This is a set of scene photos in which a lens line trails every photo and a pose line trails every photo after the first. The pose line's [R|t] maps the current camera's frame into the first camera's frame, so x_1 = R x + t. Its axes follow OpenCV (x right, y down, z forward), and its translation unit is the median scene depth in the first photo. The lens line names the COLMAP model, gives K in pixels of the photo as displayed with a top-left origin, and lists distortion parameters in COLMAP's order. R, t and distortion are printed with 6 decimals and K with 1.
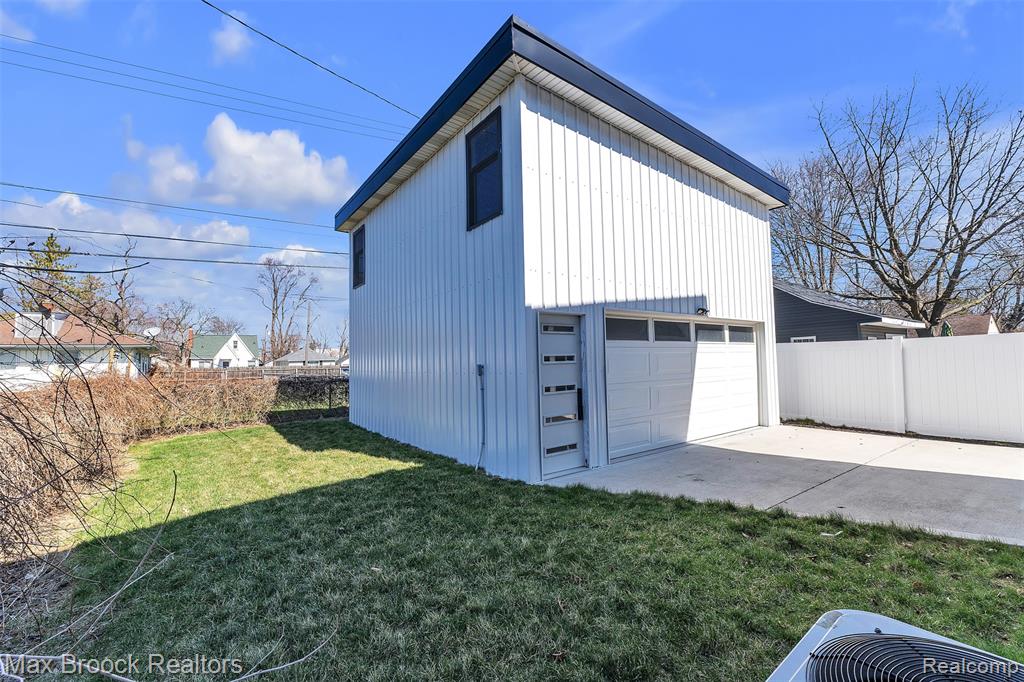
lens RADIAL K [[426.4, 0, 512.0], [0, 426.4, 341.0], [0, 0, 1]] dist [0.000848, 0.000098]
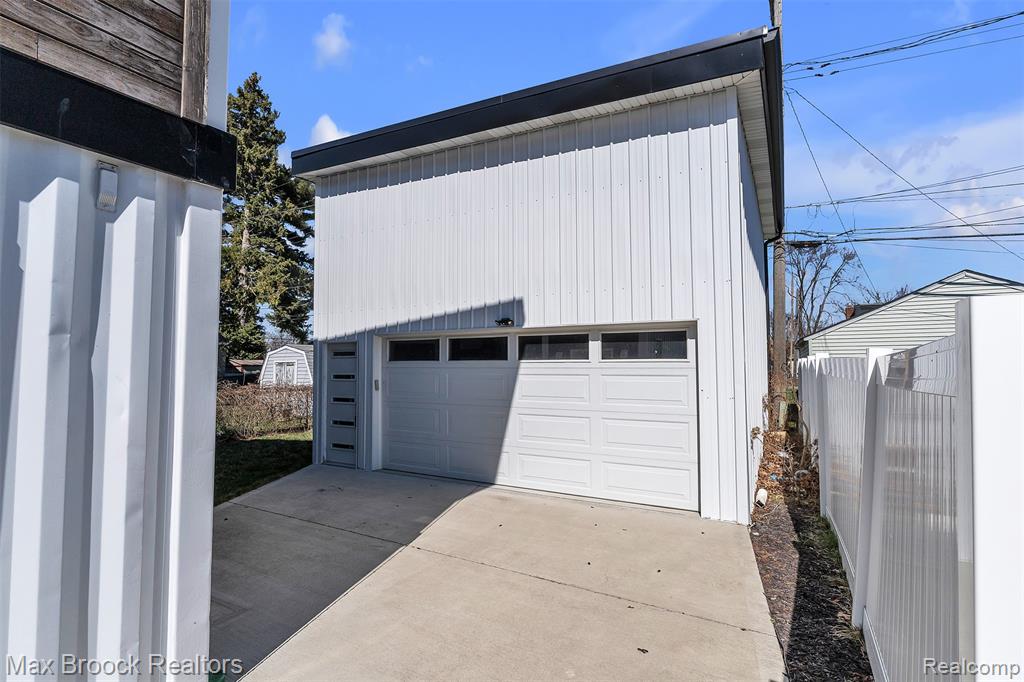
lens RADIAL K [[475.2, 0, 512.0], [0, 475.2, 341.0], [0, 0, 1]] dist [-0.006599, -0.000371]
pose [[0.406471, -0.021510, -0.913410, 1.457222], [0.039049, 0.999218, -0.006154, -0.034574], [0.912829, -0.033166, 0.406994, 0.785652]]
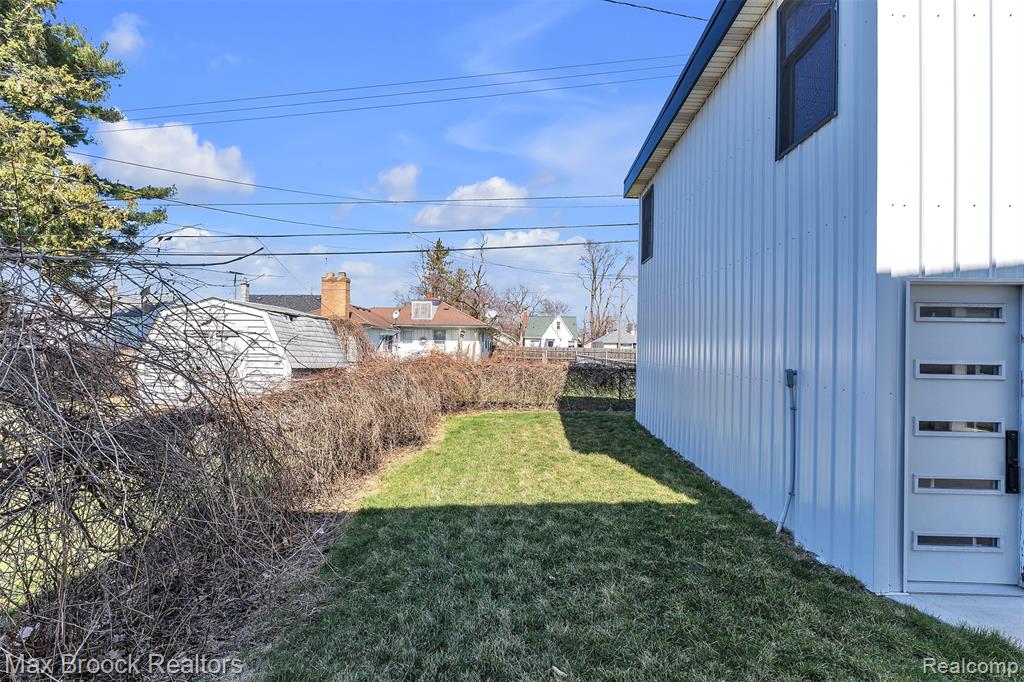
lens RADIAL K [[475.2, 0, 512.0], [0, 475.2, 341.0], [0, 0, 1]] dist [-0.006599, -0.000371]
pose [[0.778313, 0.030395, -0.627140, 0.041563], [-0.006231, 0.999152, 0.040692, -0.012556], [0.627846, -0.027764, 0.777843, 0.187312]]
